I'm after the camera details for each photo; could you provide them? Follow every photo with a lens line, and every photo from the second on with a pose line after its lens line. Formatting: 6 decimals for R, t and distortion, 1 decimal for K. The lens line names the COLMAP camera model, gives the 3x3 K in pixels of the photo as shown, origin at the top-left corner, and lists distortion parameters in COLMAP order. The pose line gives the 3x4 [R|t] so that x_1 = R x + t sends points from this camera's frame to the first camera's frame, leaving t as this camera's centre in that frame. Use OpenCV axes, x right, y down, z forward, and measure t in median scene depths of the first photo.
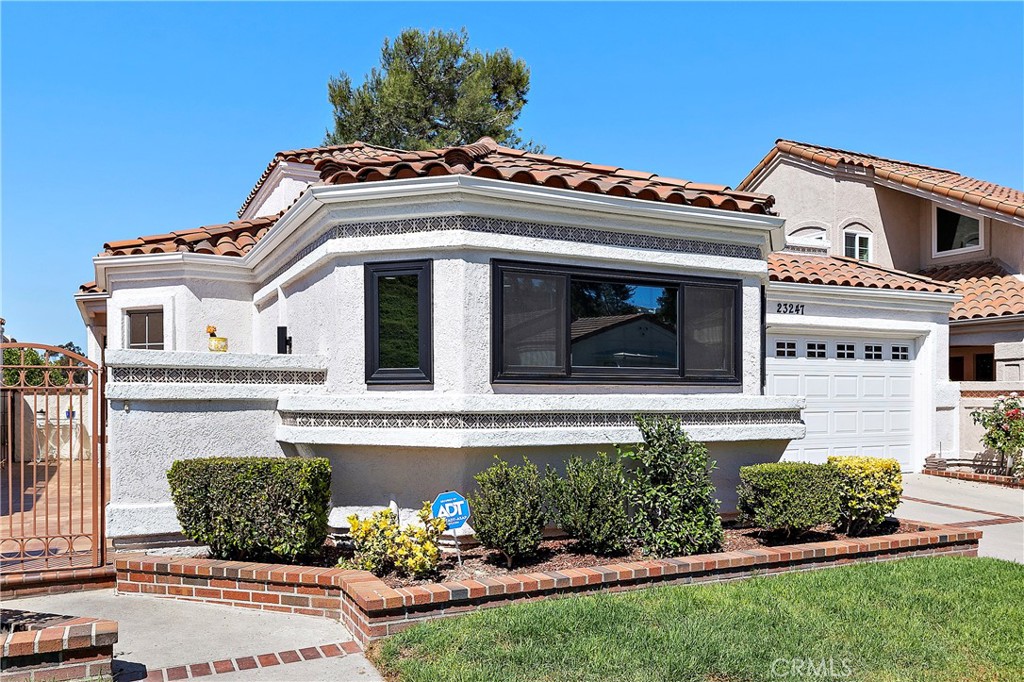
lens RADIAL K [[812.8, 0, 512.1], [0, 812.8, 403.6], [0, 0, 1]] dist [0.005558, 0.003971]
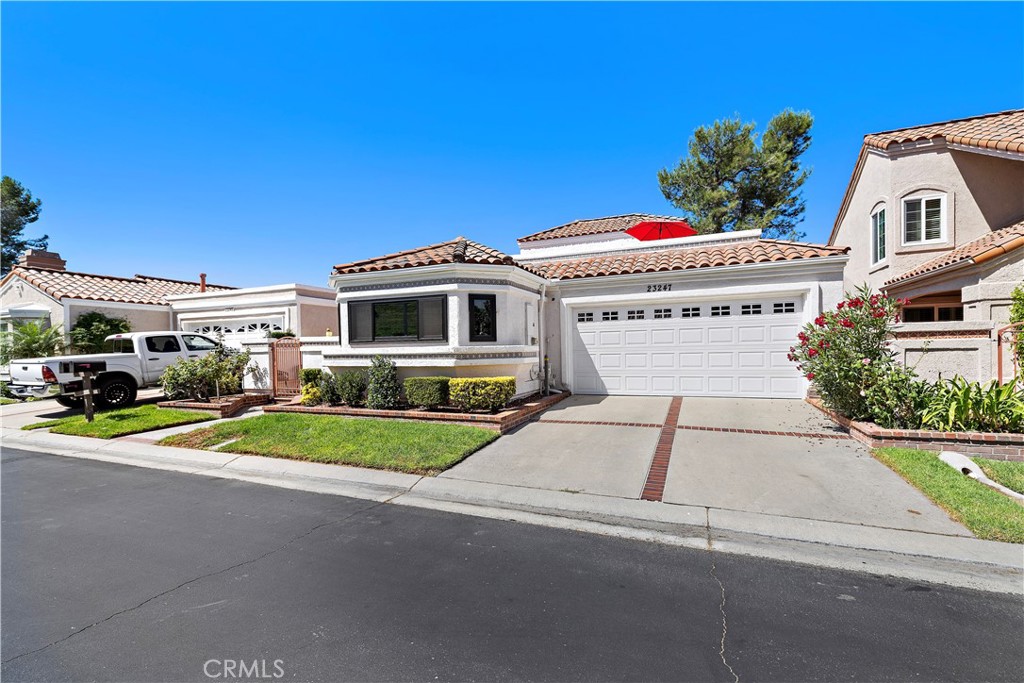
lens RADIAL K [[450.4, 0, 515.1], [0, 450.4, 359.9], [0, 0, 1]] dist [0.002626, 0.000390]
pose [[0.657967, 0.005968, -0.753023, 0.800922], [0.012448, 0.999746, 0.018799, 0.003229], [0.752944, -0.021743, 0.657726, 0.202982]]
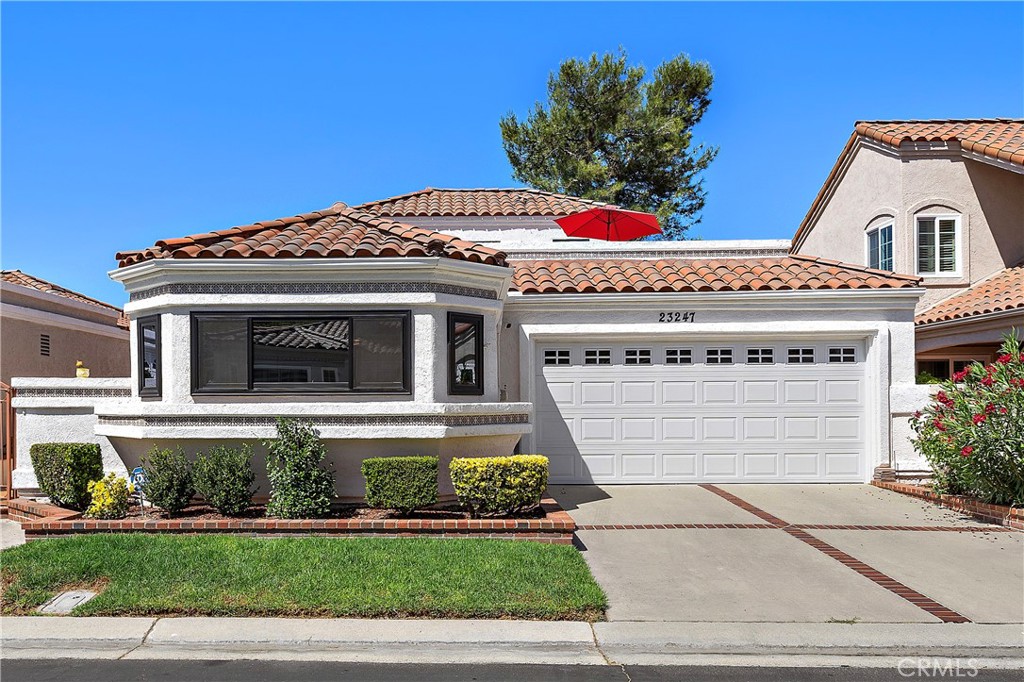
lens RADIAL K [[811.0, 0, 447.9], [0, 811.0, 408.9], [0, 0, 1]] dist [0.000253, 0.002904]
pose [[0.886602, -0.001679, -0.462529, 0.547345], [0.001343, 0.999999, -0.001055, 0.000290], [0.462531, 0.000314, 0.886603, -0.043466]]
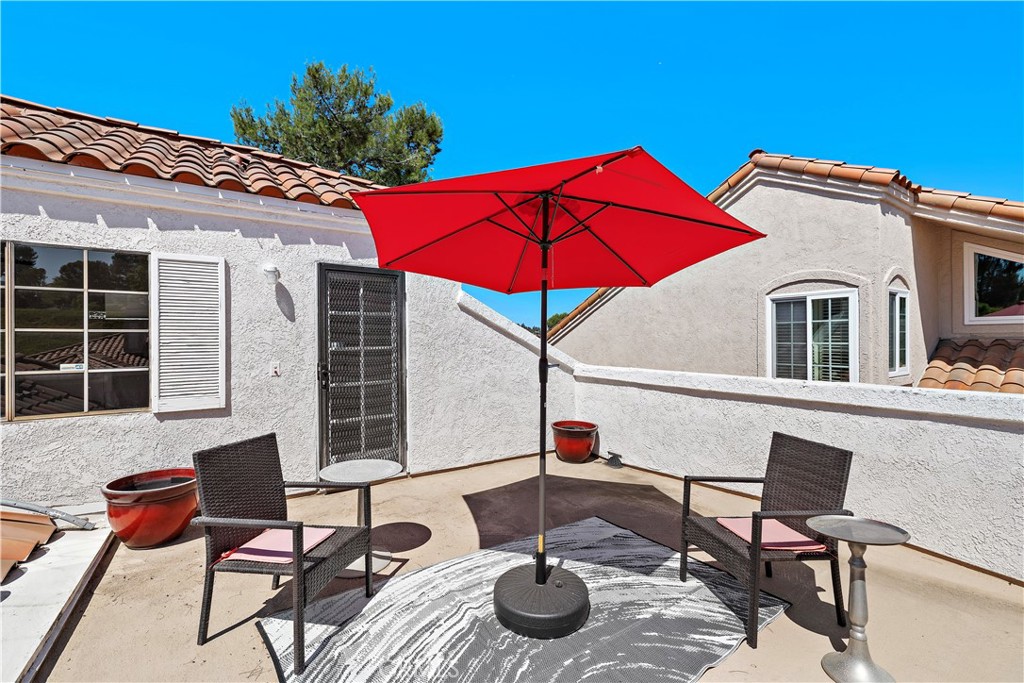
lens RADIAL K [[424.9, 0, 512.0], [0, 424.9, 341.5], [0, 0, 1]] dist [0.001209, 0.000048]
pose [[0.992113, -0.007776, 0.125103, 0.119283], [0.008076, 0.999966, -0.001893, -0.260932], [-0.125084, 0.002889, 0.992142, 1.069813]]
